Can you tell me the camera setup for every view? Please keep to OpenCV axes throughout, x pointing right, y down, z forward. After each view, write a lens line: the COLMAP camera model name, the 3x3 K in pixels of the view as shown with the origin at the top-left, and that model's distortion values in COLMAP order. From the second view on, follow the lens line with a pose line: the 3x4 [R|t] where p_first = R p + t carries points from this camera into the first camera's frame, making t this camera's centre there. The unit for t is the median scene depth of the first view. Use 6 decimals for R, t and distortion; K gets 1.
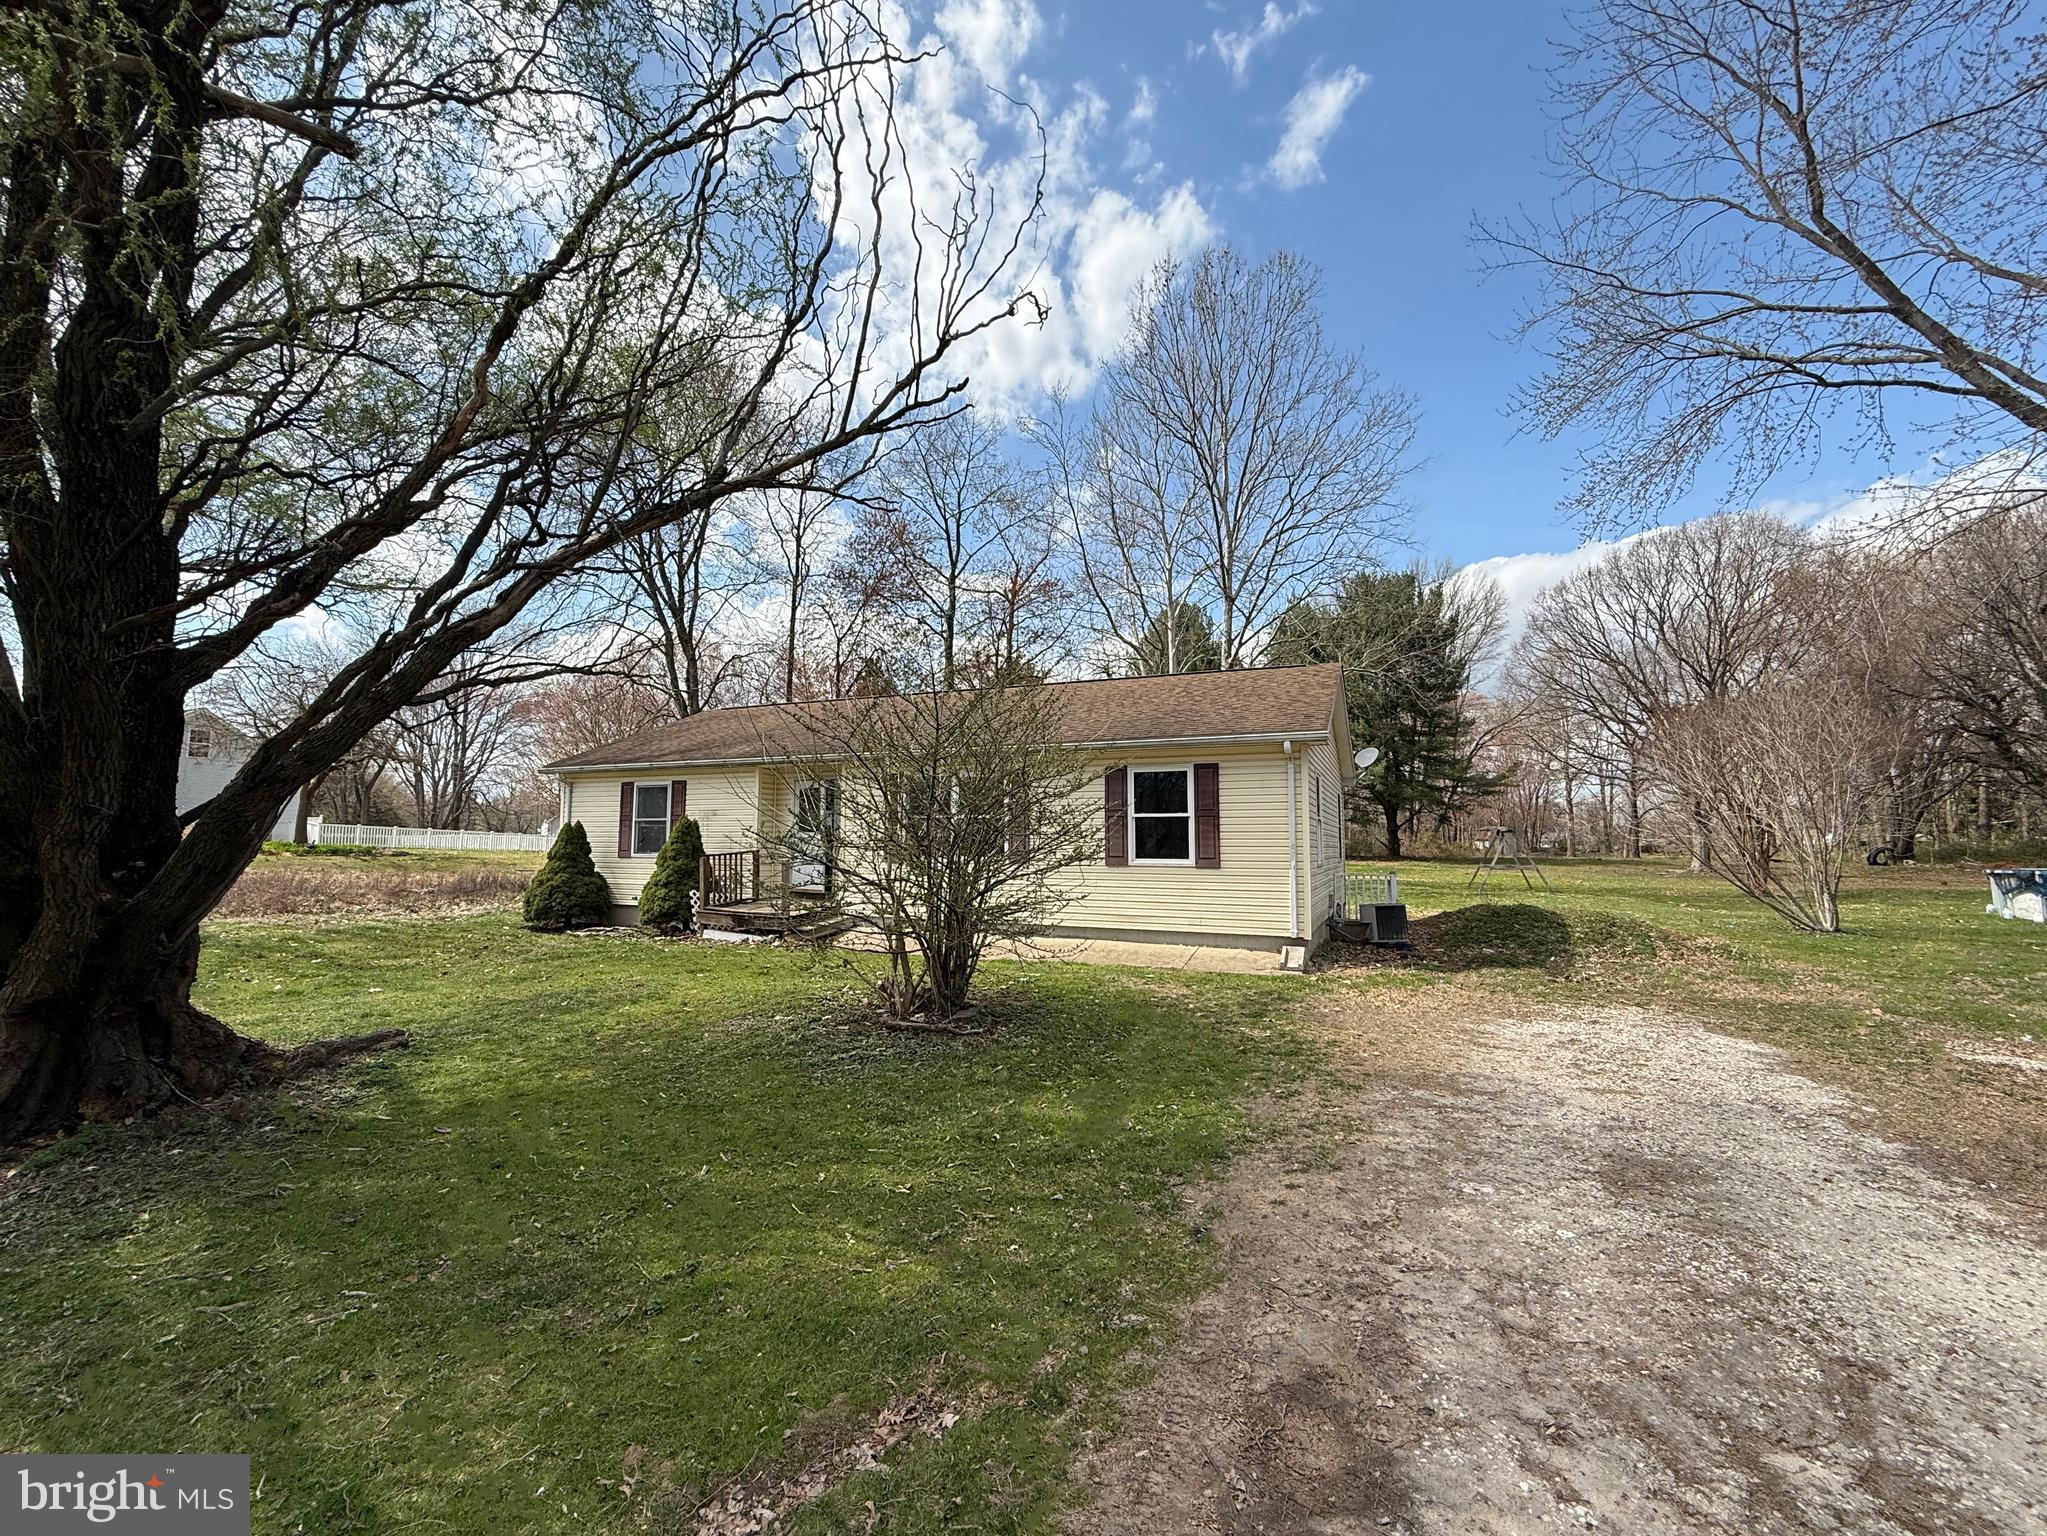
lens RADIAL K [[831.0, 0, 1023.5], [0, 831.0, 768.0], [0, 0, 1]] dist [0.009193, -0.000146]
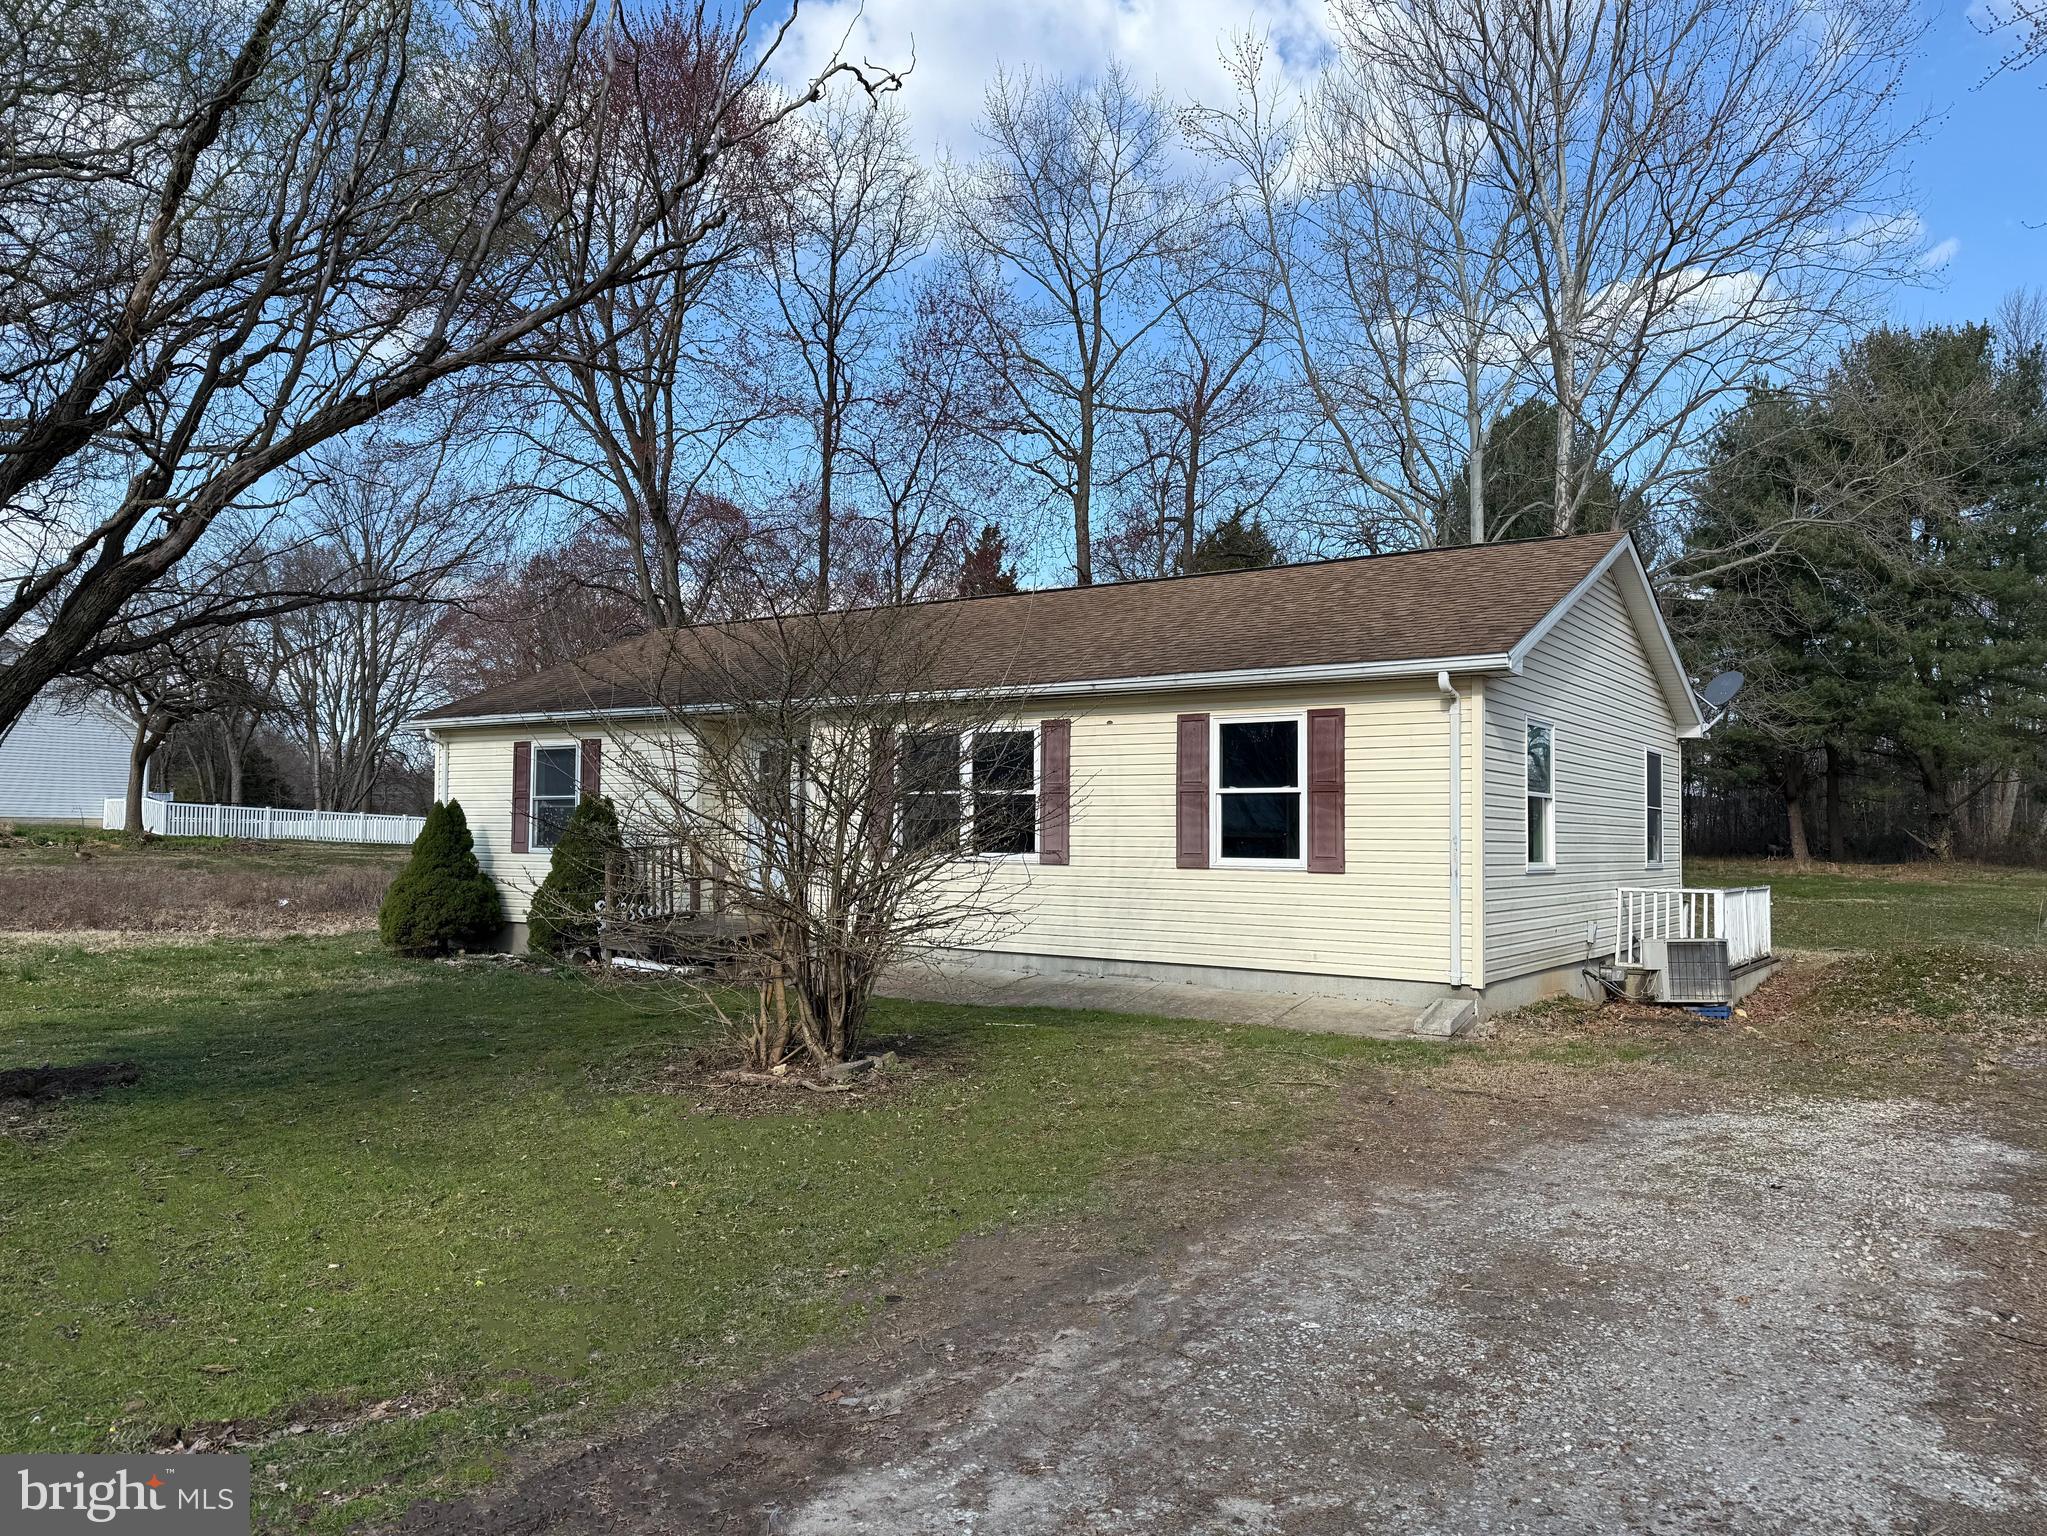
lens RADIAL K [[1424.0, 0, 1023.5], [0, 1424.0, 768.0], [0, 0, 1]] dist [0.104361, -0.131668]
pose [[0.984457, -0.002105, -0.175616, 0.128738], [0.009513, 0.999099, 0.041351, -0.005537], [0.175371, -0.042379, 0.983590, -0.075612]]
